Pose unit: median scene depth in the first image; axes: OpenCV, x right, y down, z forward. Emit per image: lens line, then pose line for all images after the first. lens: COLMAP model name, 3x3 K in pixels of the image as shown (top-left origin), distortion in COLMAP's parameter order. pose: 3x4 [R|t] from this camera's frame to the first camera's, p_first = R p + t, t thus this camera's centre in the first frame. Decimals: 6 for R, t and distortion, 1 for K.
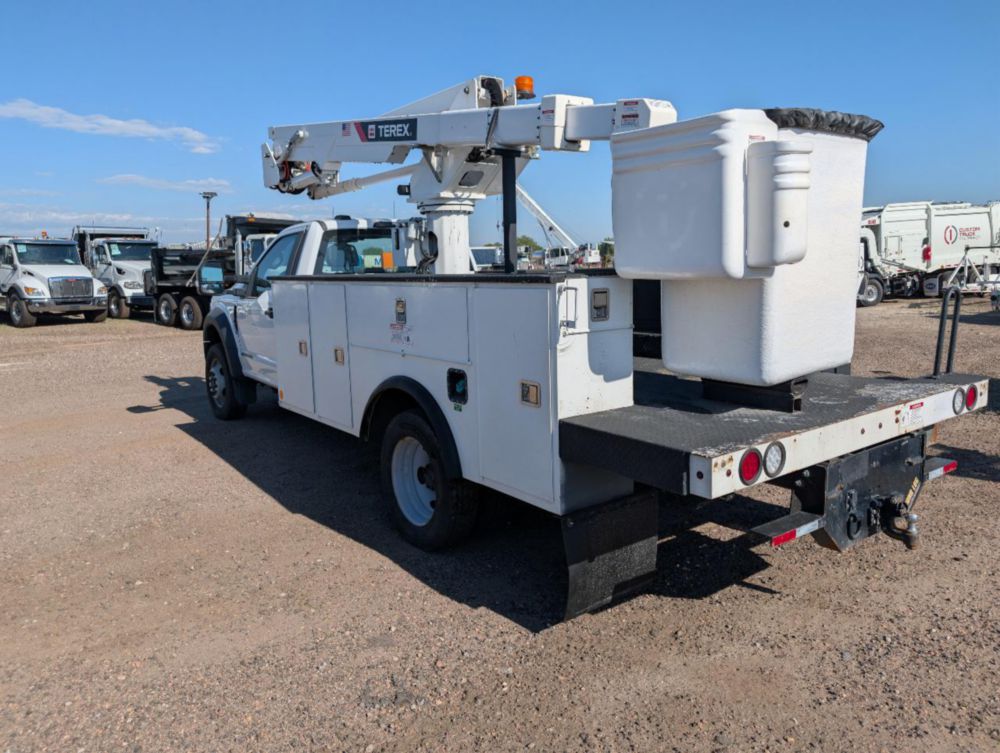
lens RADIAL K [[716.5, 0, 508.9], [0, 716.5, 359.9], [0, 0, 1]] dist [0.032993, -0.031841]
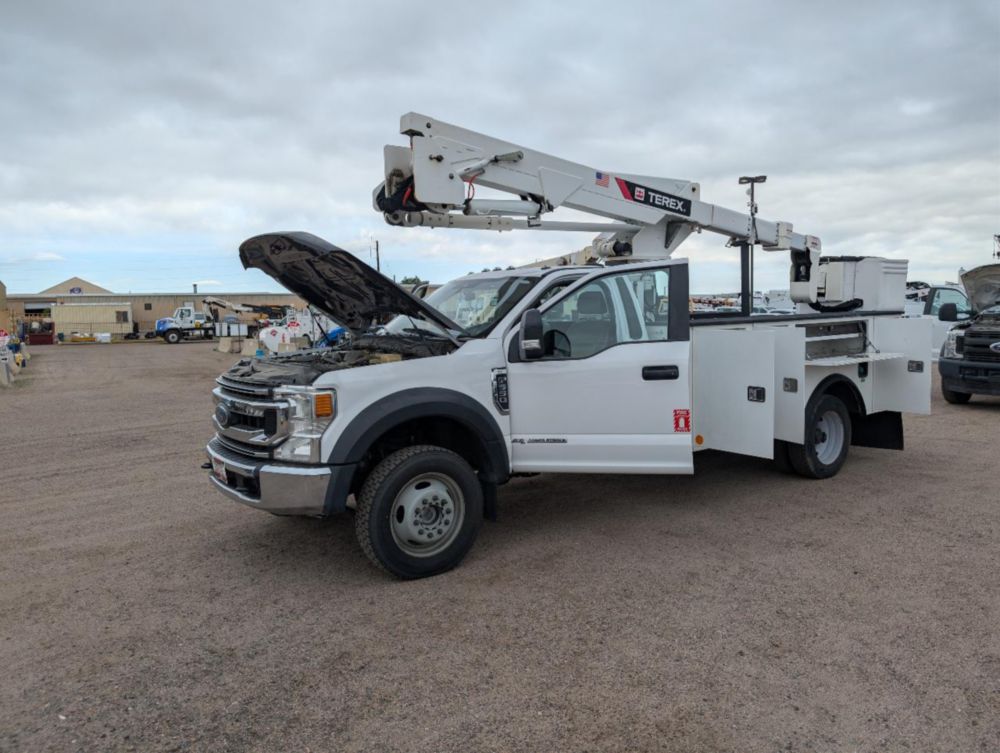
lens RADIAL K [[716.5, 0, 506.5], [0, 716.5, 364.4], [0, 0, 1]] dist [0.032993, -0.031841]
pose [[0.022373, -0.060402, 0.997923, -1.454277], [0.155257, 0.986273, 0.056216, -0.168255], [-0.987621, 0.153676, 0.031444, 1.334892]]
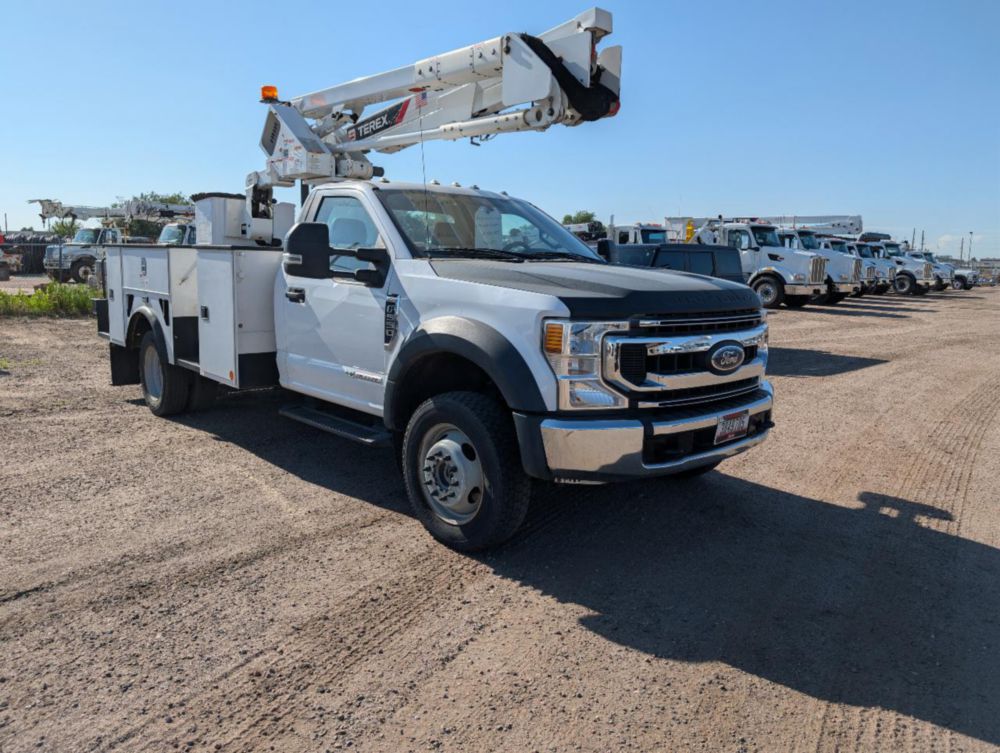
lens RADIAL K [[716.5, 0, 512.1], [0, 716.5, 369.3], [0, 0, 1]] dist [0.032993, -0.031841]
pose [[-0.995498, 0.010521, -0.094197, -0.270126], [-0.016385, 0.959756, 0.280356, -0.292633], [0.093355, 0.280637, -0.955263, 2.391012]]
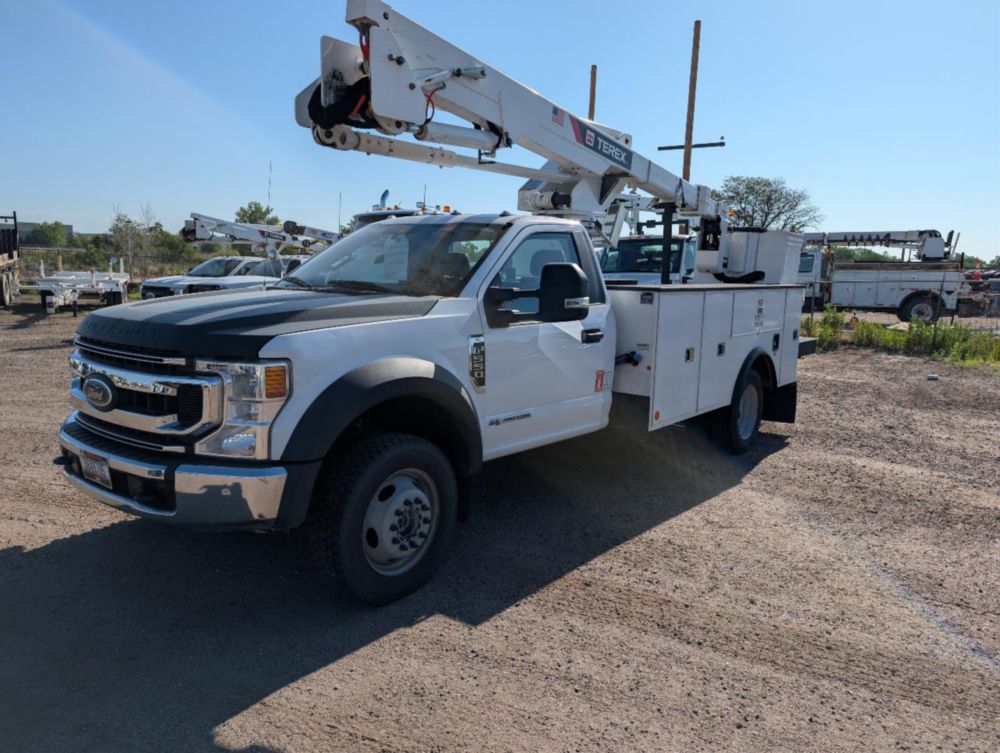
lens RADIAL K [[716.5, 0, 496.8], [0, 716.5, 375.4], [0, 0, 1]] dist [0.032993, -0.031841]
pose [[-0.236393, -0.127809, 0.963215, -1.259370], [0.109900, 0.981433, 0.157199, -0.187029], [-0.965422, 0.143018, -0.217957, 1.524604]]
